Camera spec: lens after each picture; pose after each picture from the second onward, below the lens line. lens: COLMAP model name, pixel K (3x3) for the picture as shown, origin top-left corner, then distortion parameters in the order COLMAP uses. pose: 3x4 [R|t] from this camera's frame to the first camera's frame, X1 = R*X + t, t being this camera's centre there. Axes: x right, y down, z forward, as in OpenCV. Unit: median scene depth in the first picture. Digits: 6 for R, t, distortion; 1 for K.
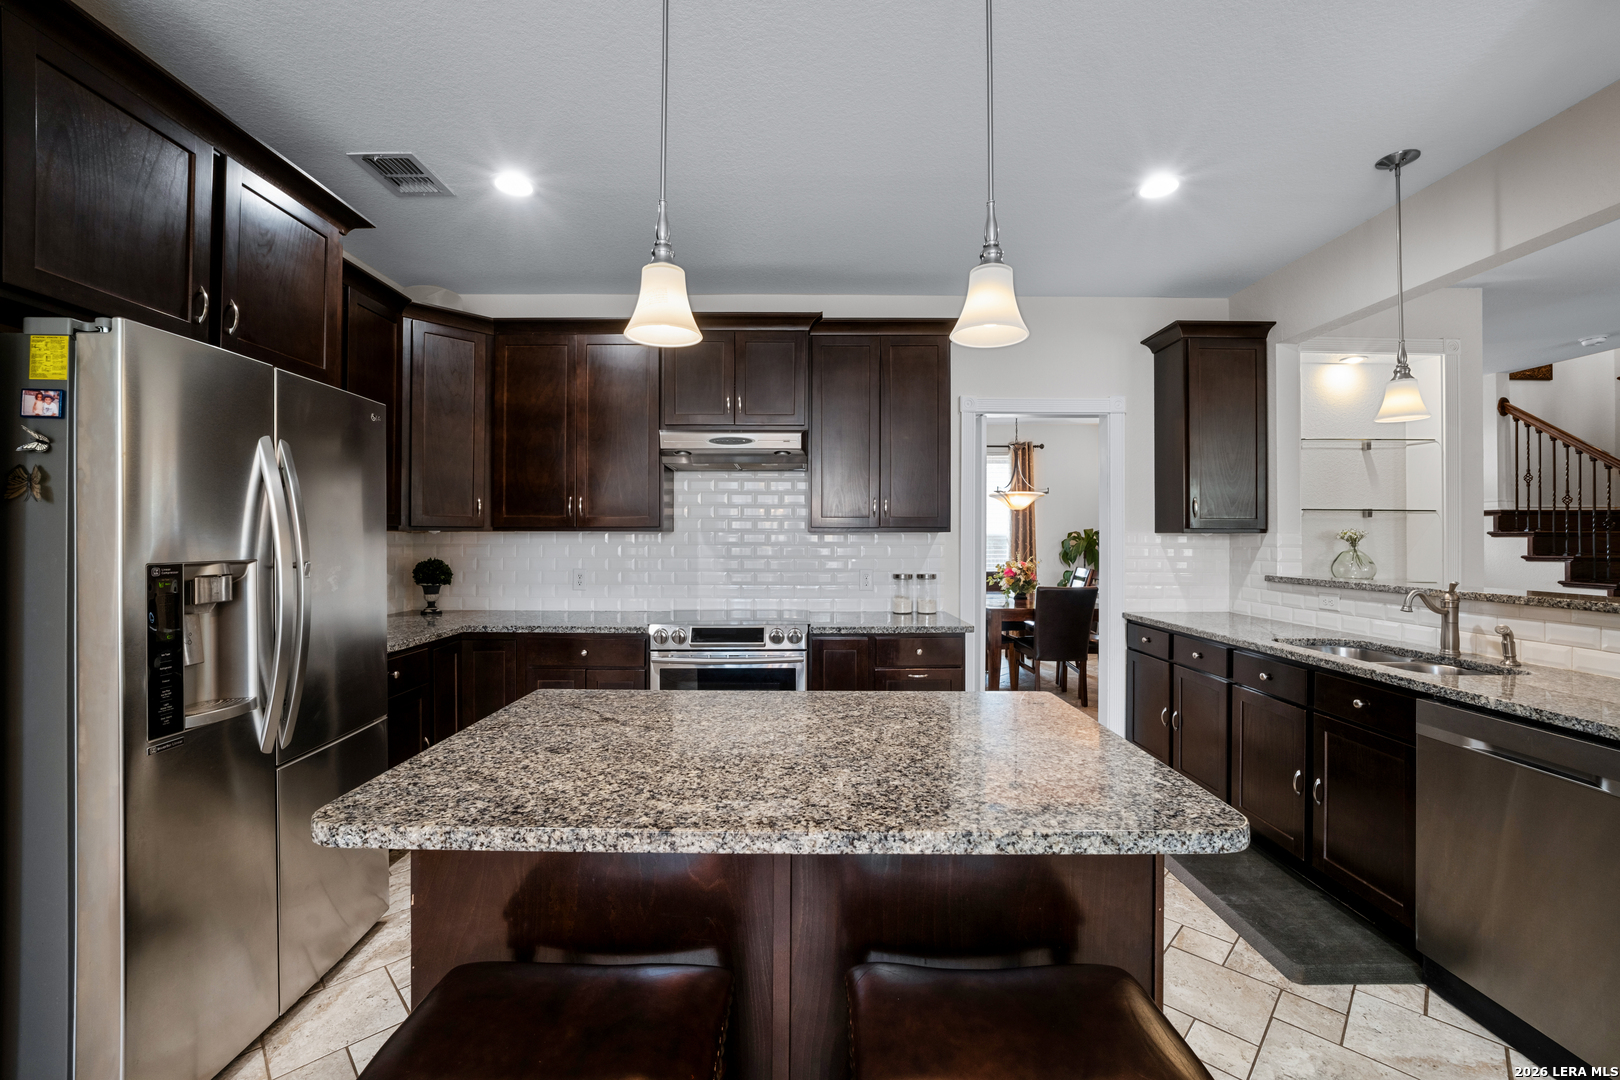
lens RADIAL K [[668.9, 0, 805.6], [0, 668.9, 535.5], [0, 0, 1]] dist [-0.010324, -0.000196]
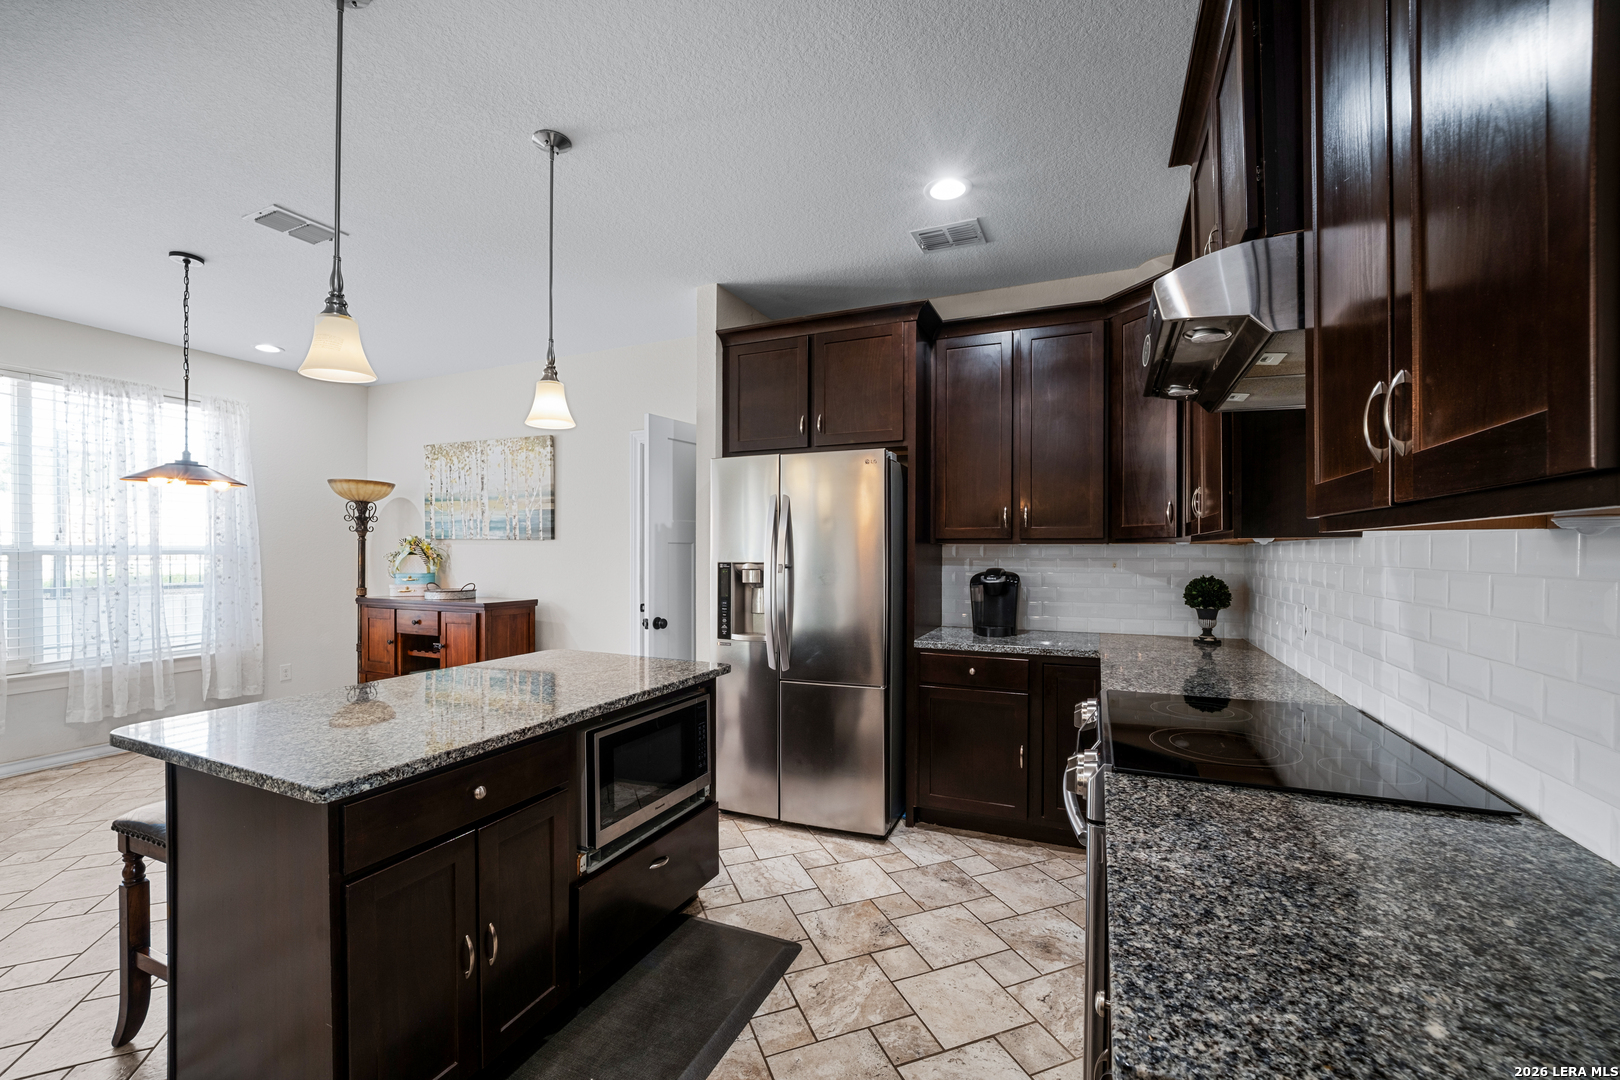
lens RADIAL K [[652.2, 0, 810.0], [0, 652.2, 540.0], [0, 0, 1]] dist [-0.031423, 0.009378]
pose [[-0.416399, -0.009483, -0.909133, 0.444104], [0.001635, 0.999936, -0.011179, -0.003178], [0.909181, -0.006142, -0.416356, 1.063639]]
